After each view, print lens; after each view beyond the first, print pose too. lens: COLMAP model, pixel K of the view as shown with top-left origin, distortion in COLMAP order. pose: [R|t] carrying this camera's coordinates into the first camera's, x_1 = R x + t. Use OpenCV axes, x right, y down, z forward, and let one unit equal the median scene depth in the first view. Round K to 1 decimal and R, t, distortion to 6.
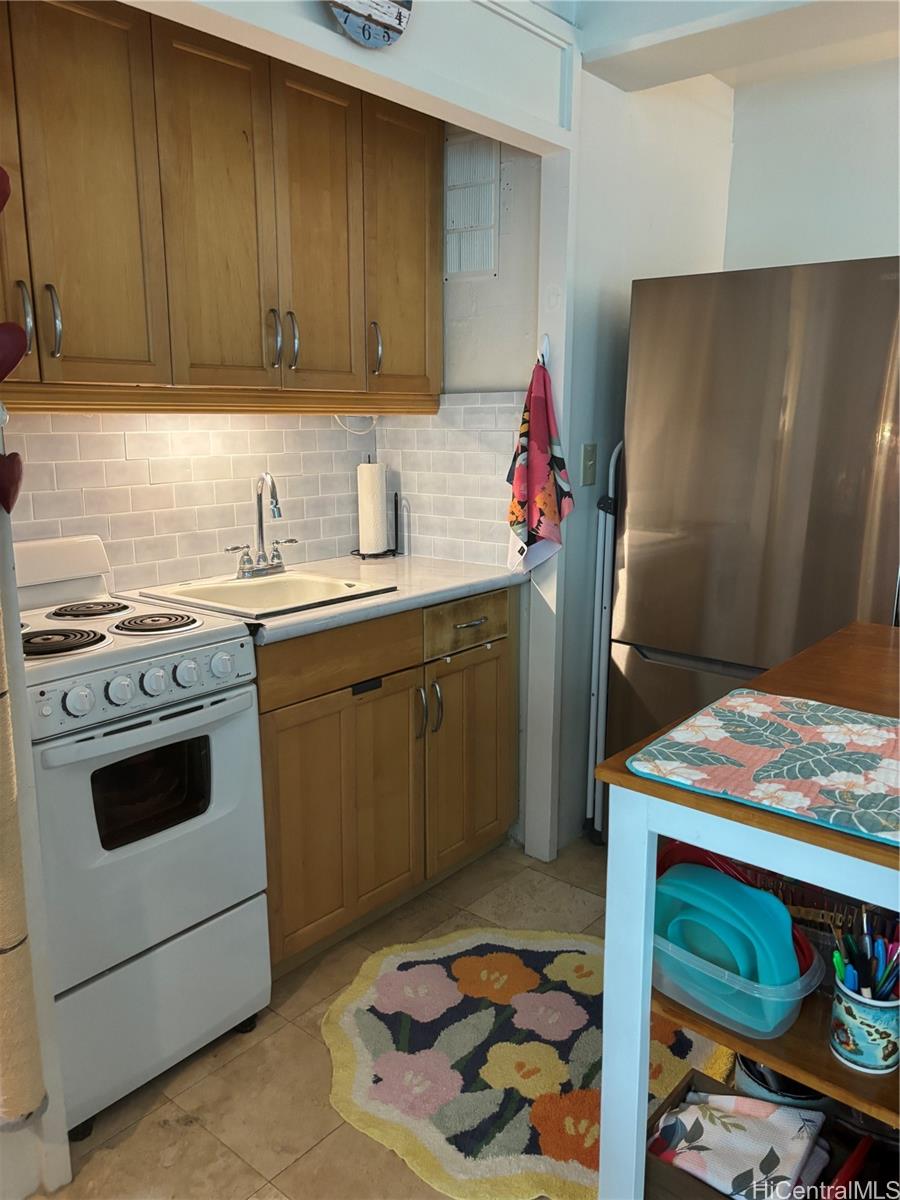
lens RADIAL K [[903.9, 0, 448.8], [0, 903.9, 597.8], [0, 0, 1]] dist [0.042497, -0.054797]
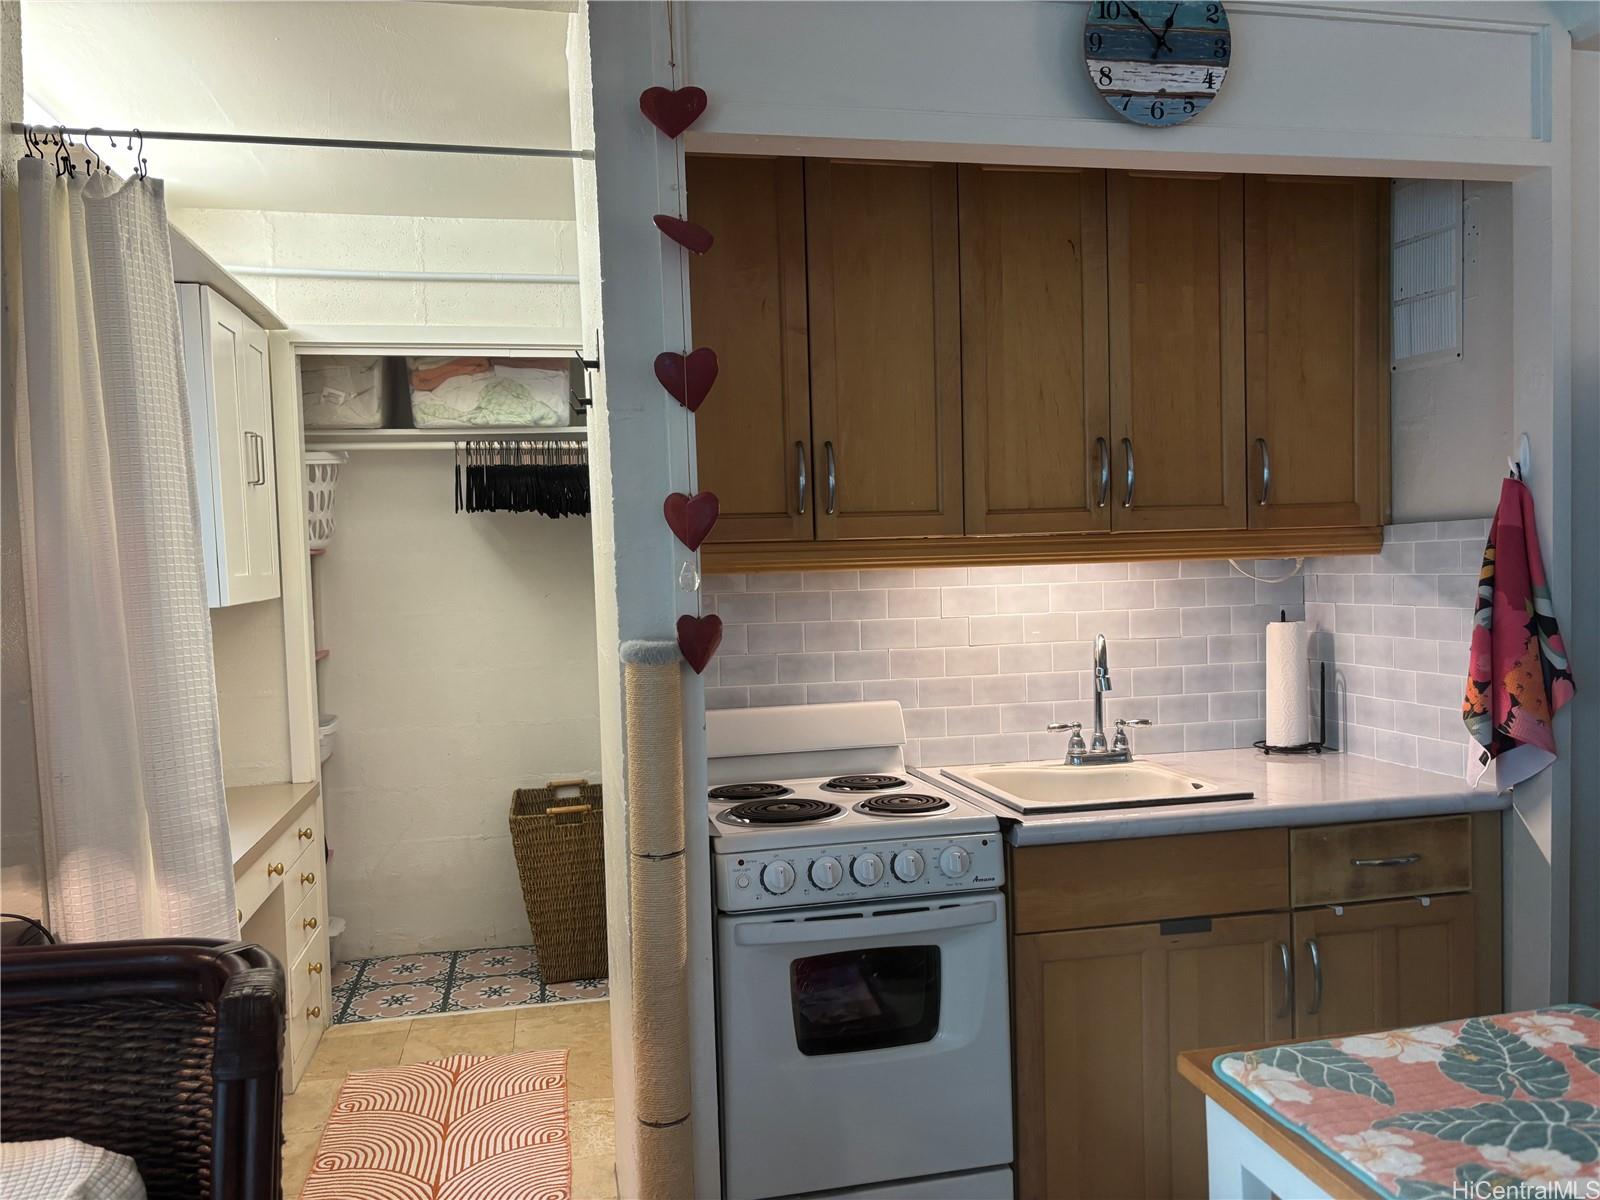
lens RADIAL K [[1205.2, 0, 803.1], [0, 1205.2, 616.9], [0, 0, 1]] dist [0.042497, -0.054797]
pose [[0.783995, 0.005629, -0.620742, 0.271625], [-0.095171, 0.989227, -0.111230, -0.010546], [0.613429, 0.146280, 0.776085, 0.012203]]
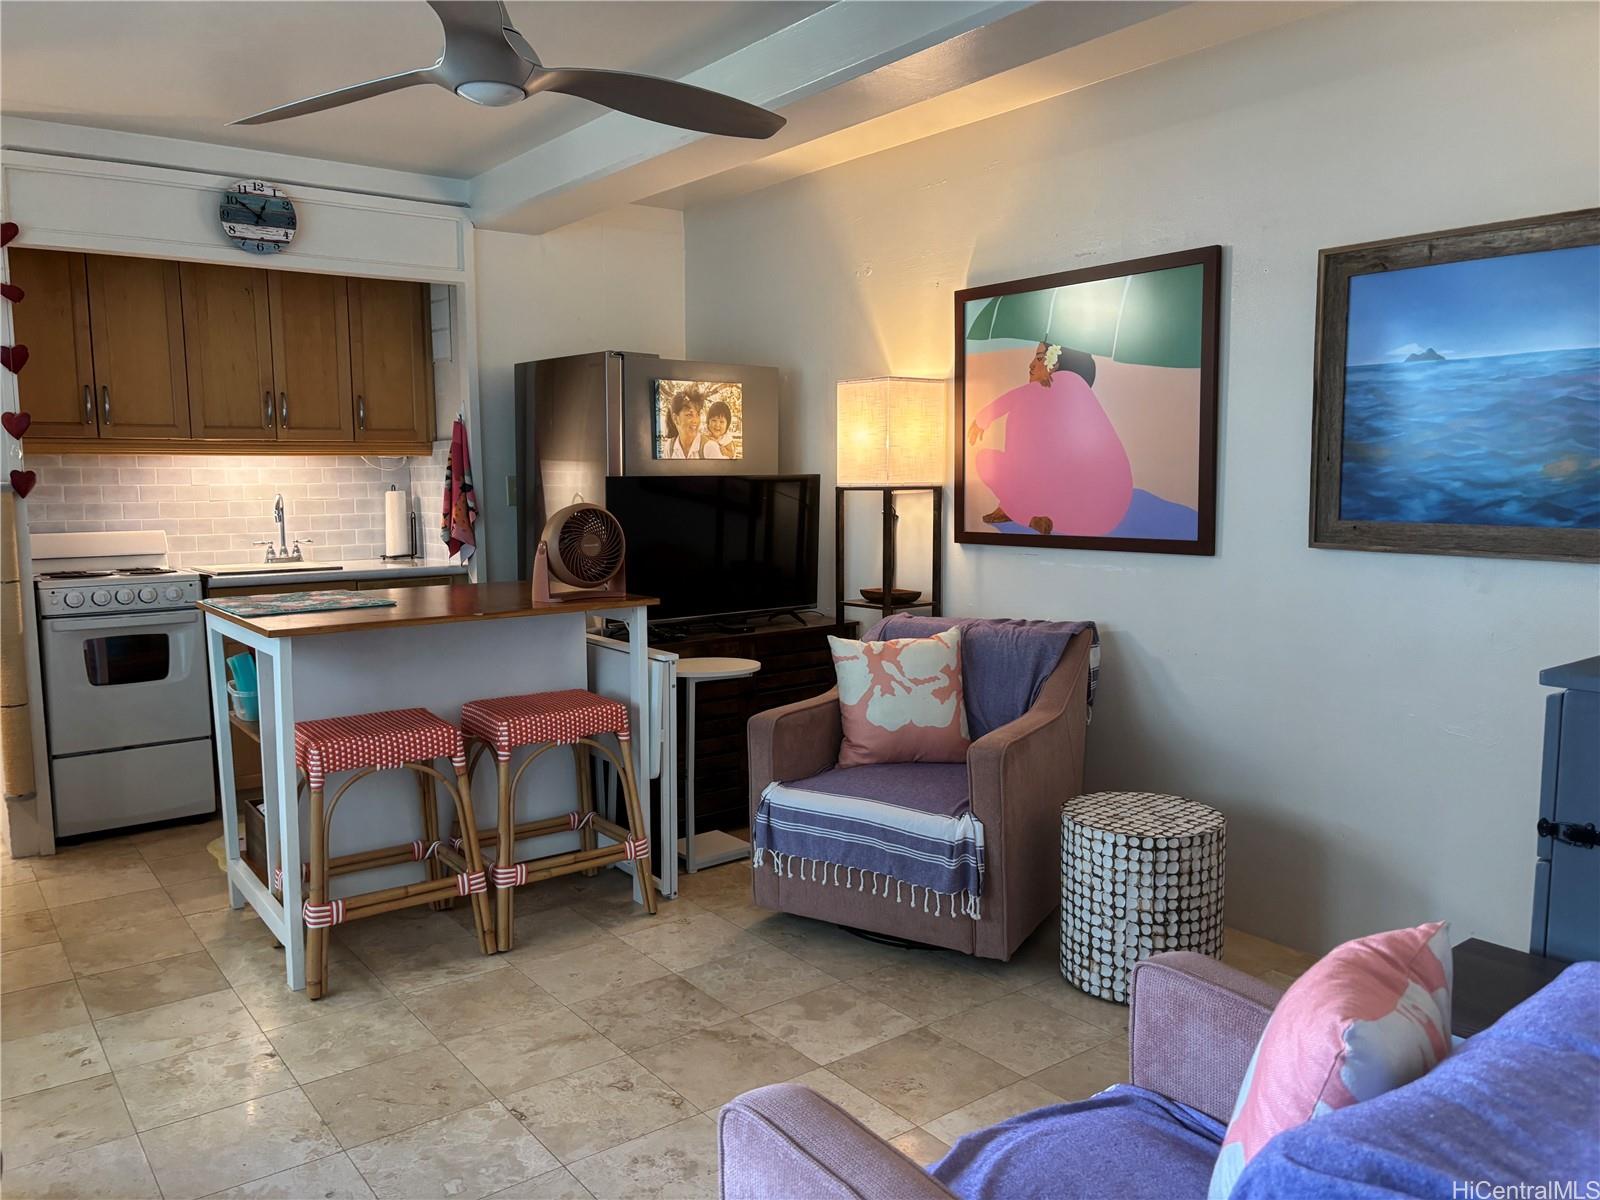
lens RADIAL K [[1205.2, 0, 803.0], [0, 1205.2, 610.3], [0, 0, 1]] dist [0.042497, -0.054797]
pose [[0.974682, 0.017253, -0.222930, 1.205359], [-0.036565, 0.995896, -0.082791, 0.210491], [0.220587, 0.088846, 0.971313, -0.837583]]
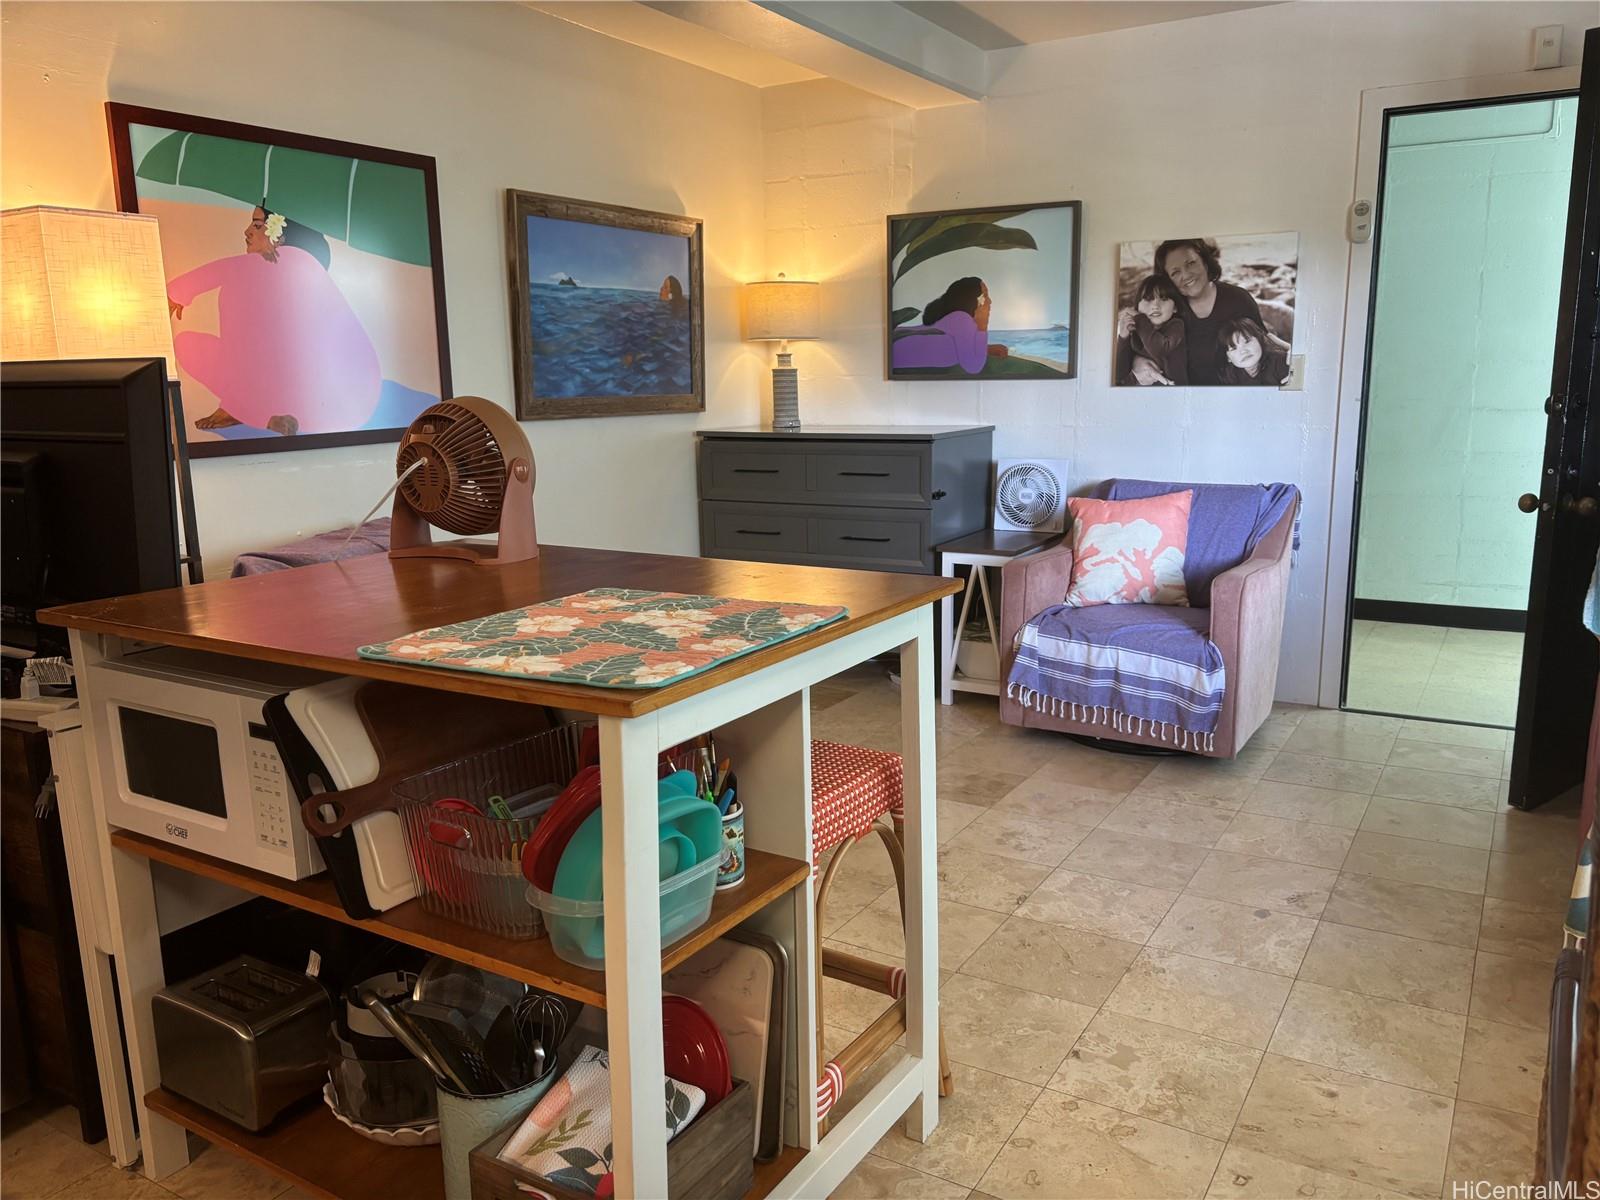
lens RADIAL K [[1205.2, 0, 805.0], [0, 1205.2, 608.2], [0, 0, 1]] dist [0.042497, -0.054797]
pose [[-0.146816, -0.193442, 0.970065, -0.439891], [0.218749, 0.950061, 0.222559, -0.045141], [-0.964673, 0.244876, -0.097169, 0.489563]]
